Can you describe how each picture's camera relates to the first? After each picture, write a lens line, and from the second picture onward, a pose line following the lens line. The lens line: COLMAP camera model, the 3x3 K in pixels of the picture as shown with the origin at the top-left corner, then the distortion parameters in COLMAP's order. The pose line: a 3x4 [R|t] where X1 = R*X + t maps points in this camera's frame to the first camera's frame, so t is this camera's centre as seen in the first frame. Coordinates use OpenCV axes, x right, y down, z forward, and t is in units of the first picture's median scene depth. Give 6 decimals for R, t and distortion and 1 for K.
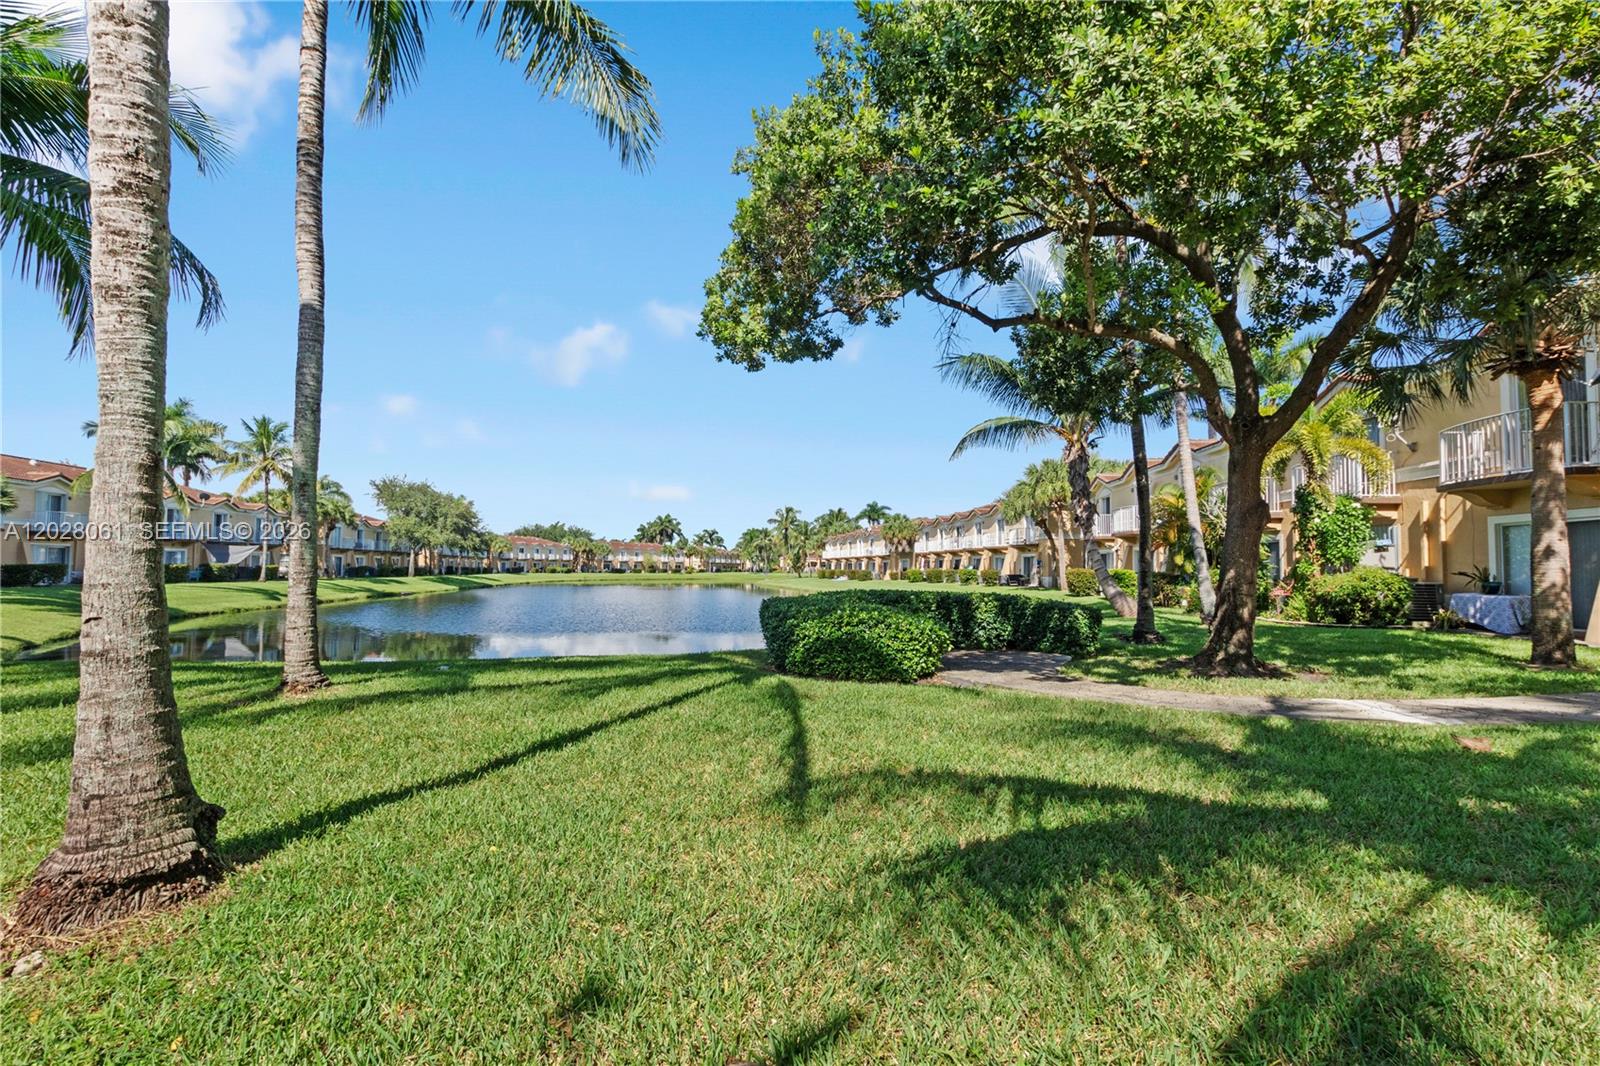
lens RADIAL K [[733.8, 0, 802.7], [0, 733.8, 537.8], [0, 0, 1]] dist [0.001695, -0.000026]
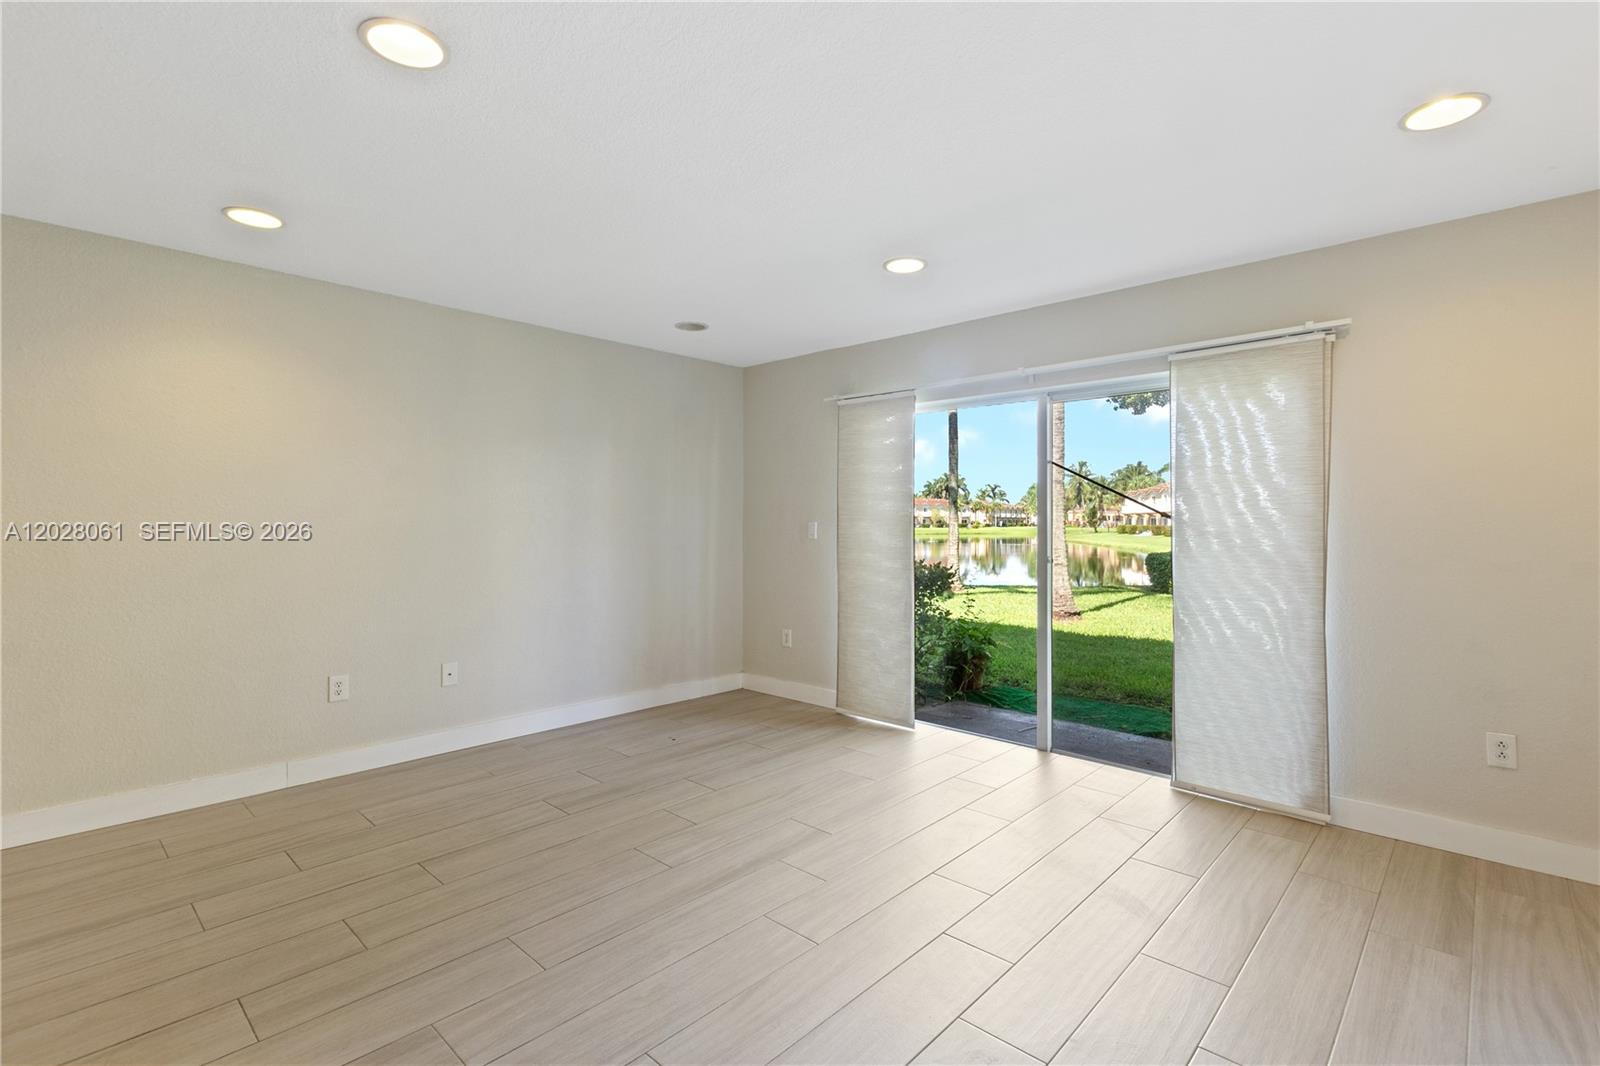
lens RADIAL K [[738.3, 0, 810.3], [0, 738.3, 523.2], [0, 0, 1]] dist [0.002063, -0.000559]
pose [[0.937212, -0.003931, -0.348737, -0.027617], [0.019166, 0.999006, 0.040246, -0.010004], [0.348233, -0.044404, 0.936356, -0.122464]]
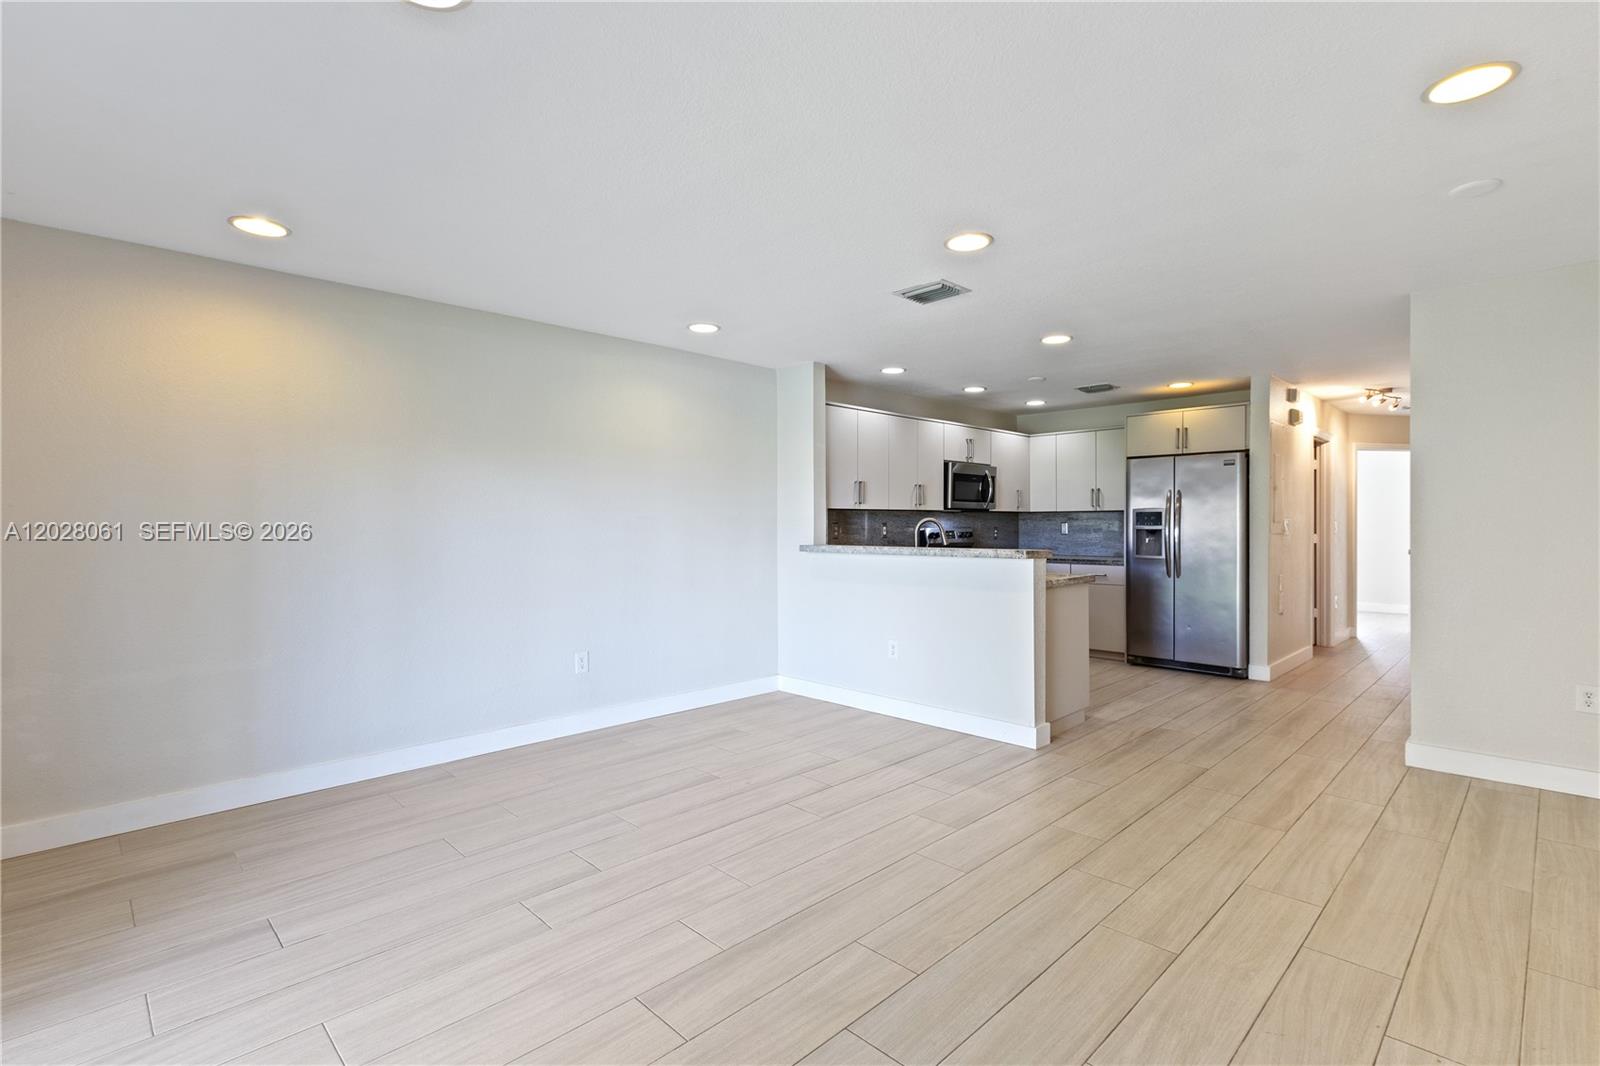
lens RADIAL K [[743.7, 0, 804.8], [0, 743.7, 527.3], [0, 0, 1]] dist [0.000189, 0.000119]
pose [[-0.919137, -0.005337, 0.393902, -0.054264], [-0.019855, 0.999265, -0.032789, -0.007777], [-0.393438, -0.037959, -0.918567, -0.067311]]
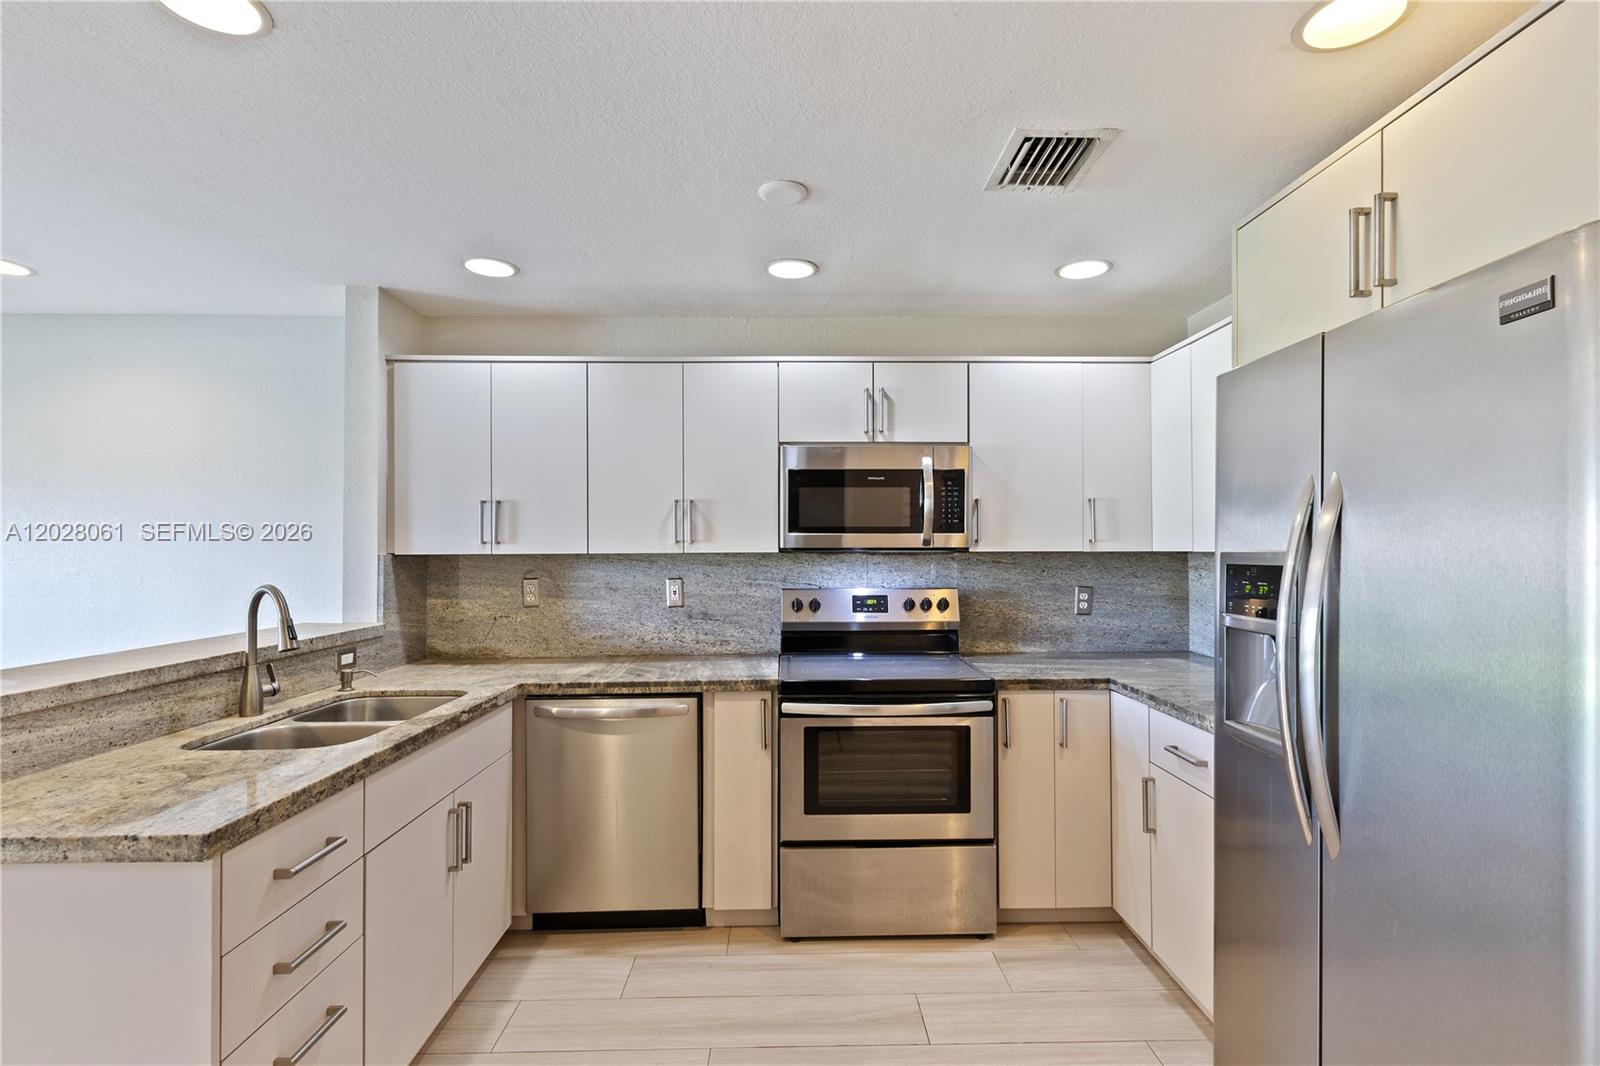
lens RADIAL K [[743.6, 0, 802.3], [0, 743.6, 537.5], [0, 0, 1]] dist [0.002326, -0.000116]
pose [[-0.397079, 0.008467, 0.917745, -0.070799], [-0.039304, 0.998883, -0.026222, -0.012466], [-0.916942, -0.046483, -0.396303, -0.134796]]
